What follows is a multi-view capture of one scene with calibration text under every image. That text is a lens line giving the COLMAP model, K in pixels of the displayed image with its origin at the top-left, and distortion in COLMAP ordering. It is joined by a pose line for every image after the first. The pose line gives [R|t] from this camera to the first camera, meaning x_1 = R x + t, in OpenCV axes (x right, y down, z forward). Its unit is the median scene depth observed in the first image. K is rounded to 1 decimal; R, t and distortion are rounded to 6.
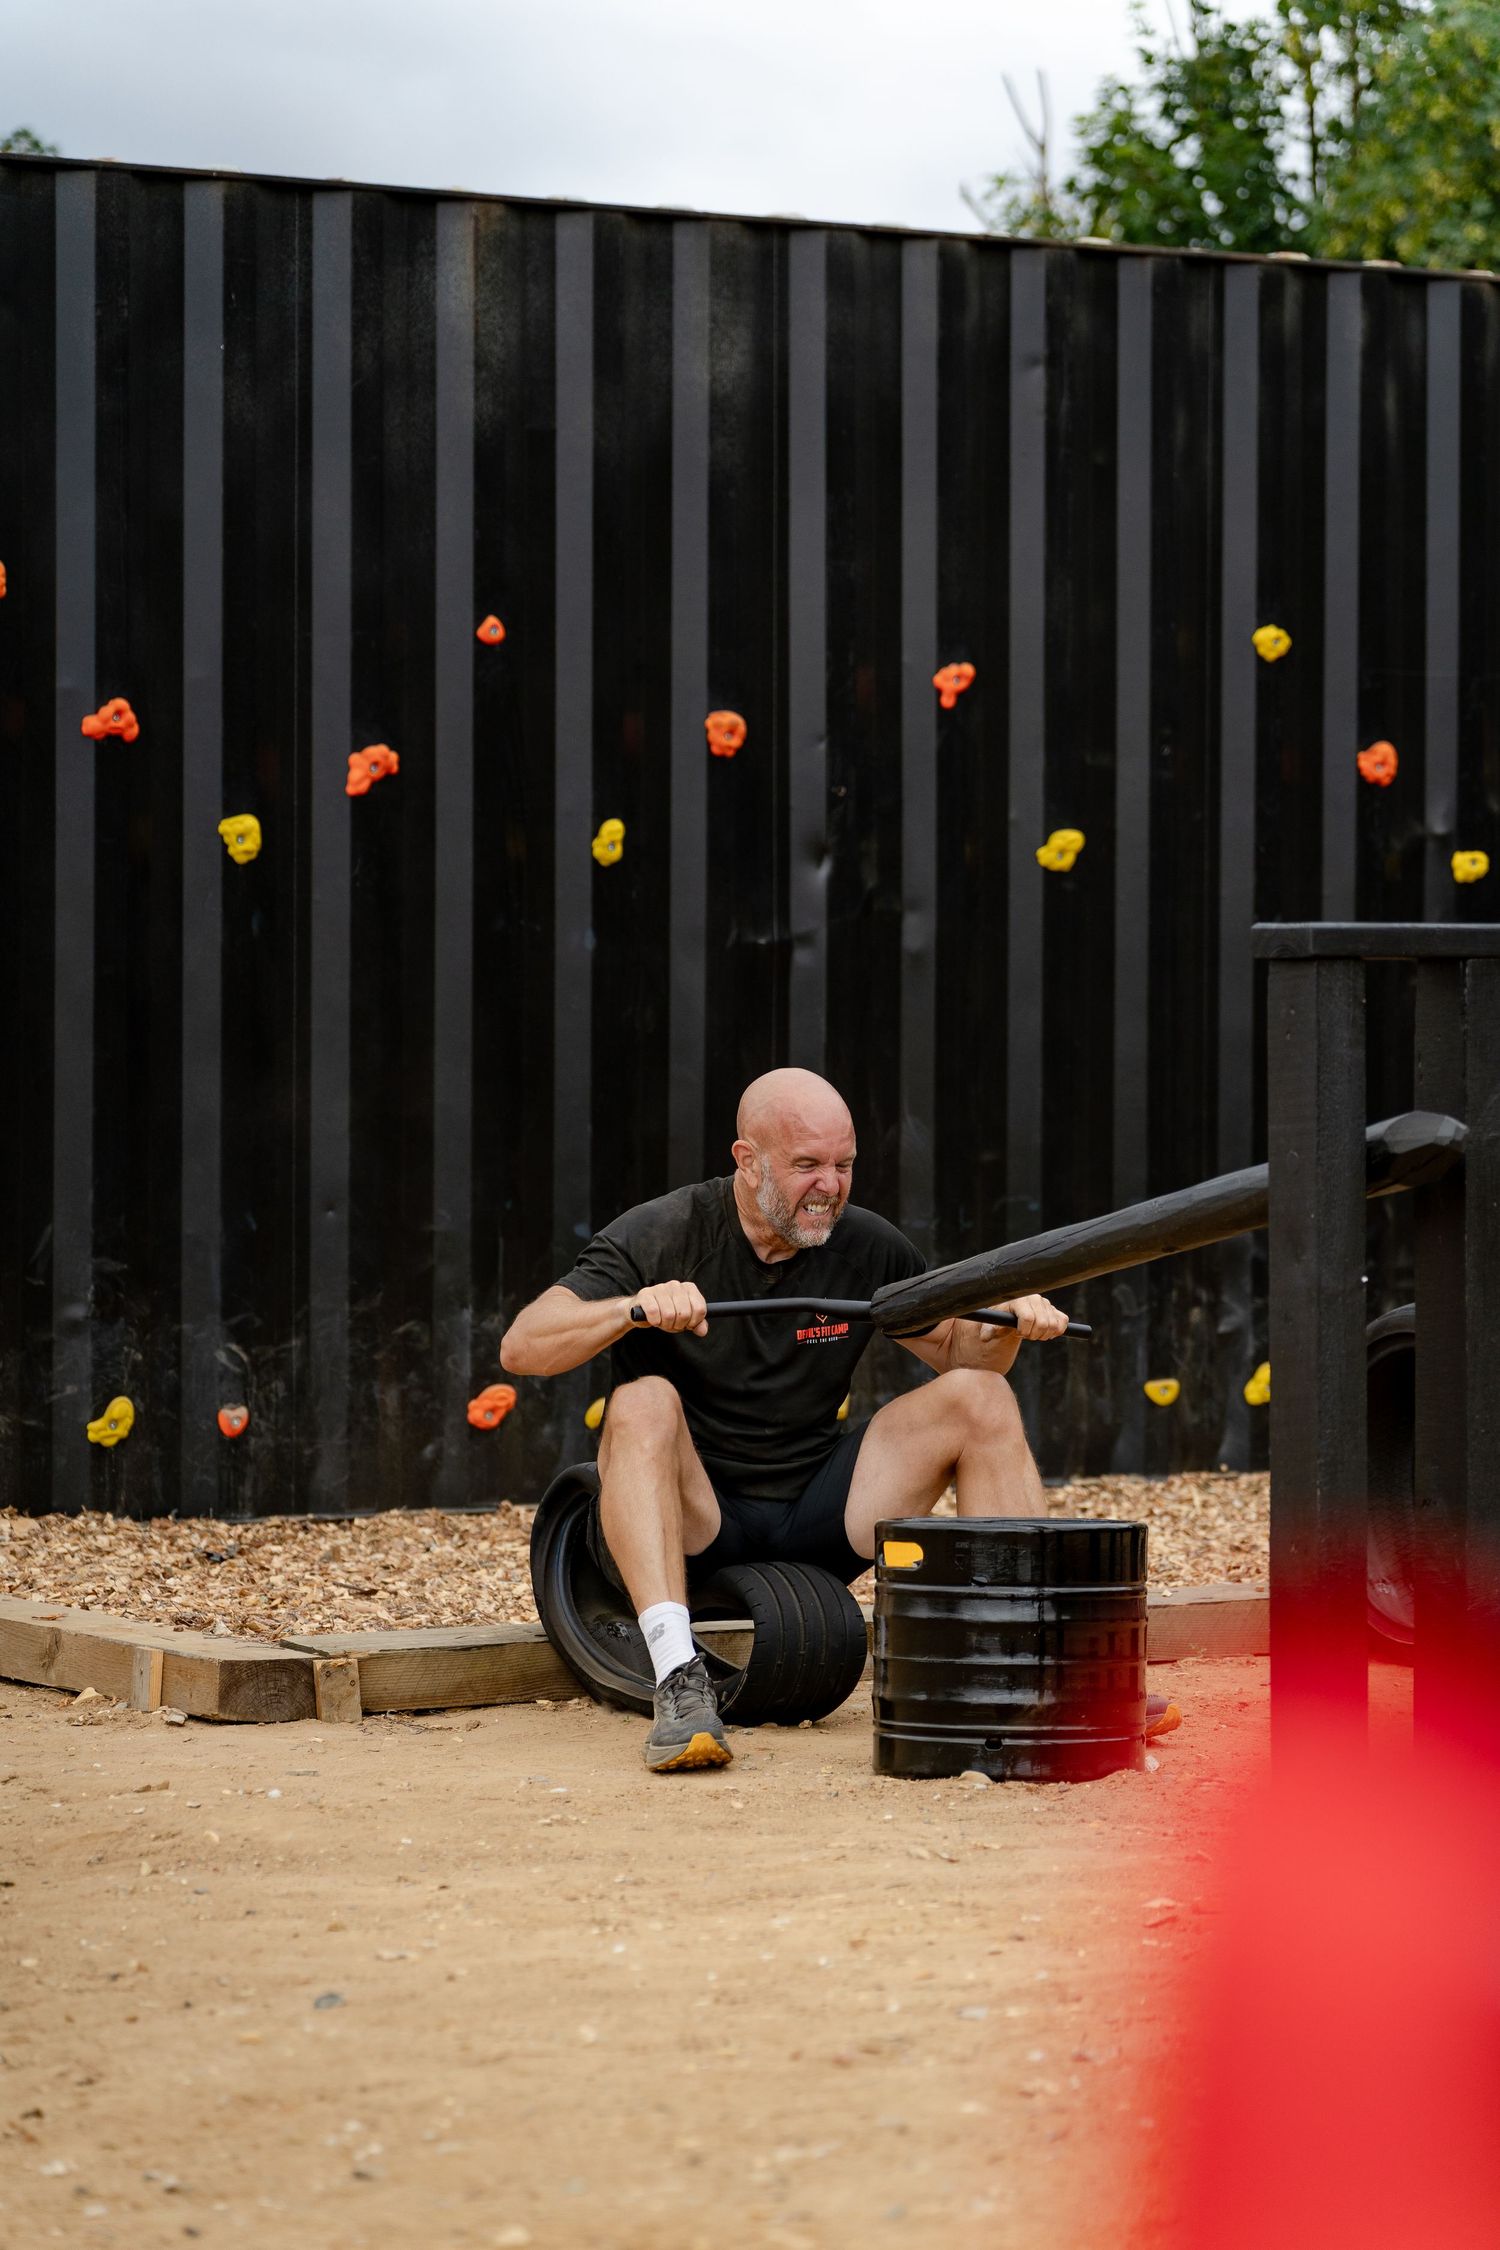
lens RADIAL K [[5952.0, 0, 750.1], [0, 5952.0, 1123.4], [0, 0, 1]] dist [0.043565, 0.000000]
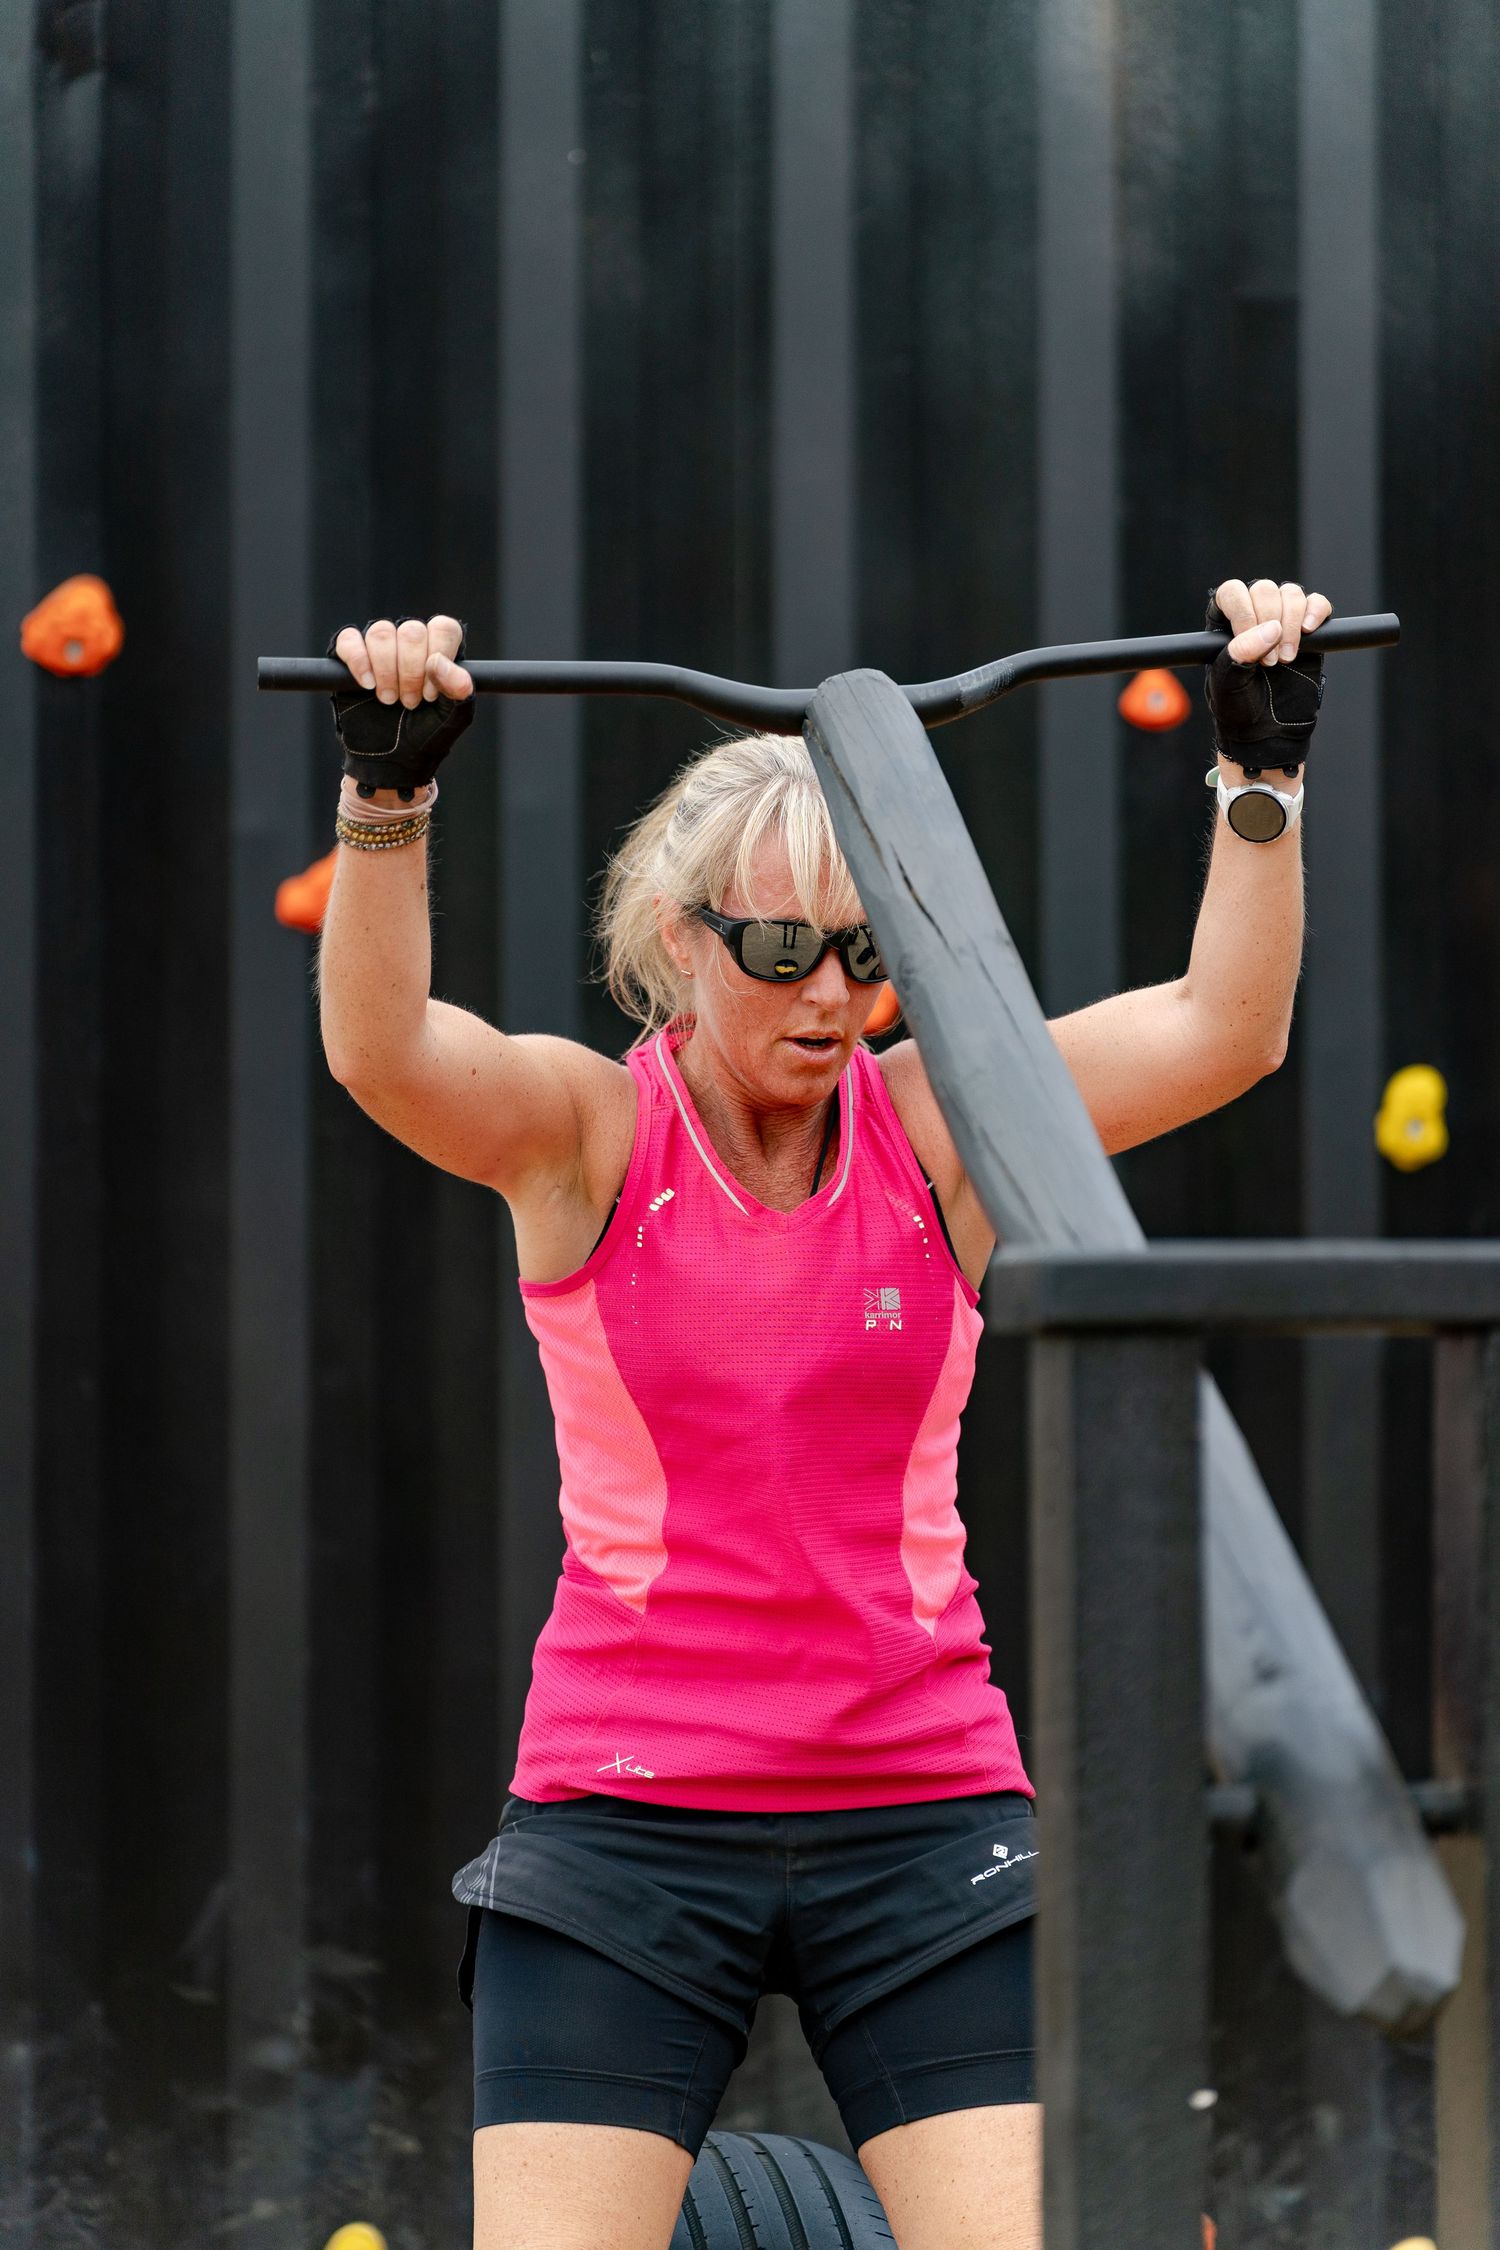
lens RADIAL K [[9652.0, 0, 750.0], [0, 9652.0, 1125.8], [0, 0, 1]] dist [-0.028137, 0.000000]
pose [[0.949862, -0.016058, -0.312257, 0.183395], [-0.000655, 0.998576, -0.053343, -0.003619], [0.312669, 0.050873, 0.948499, 0.227901]]
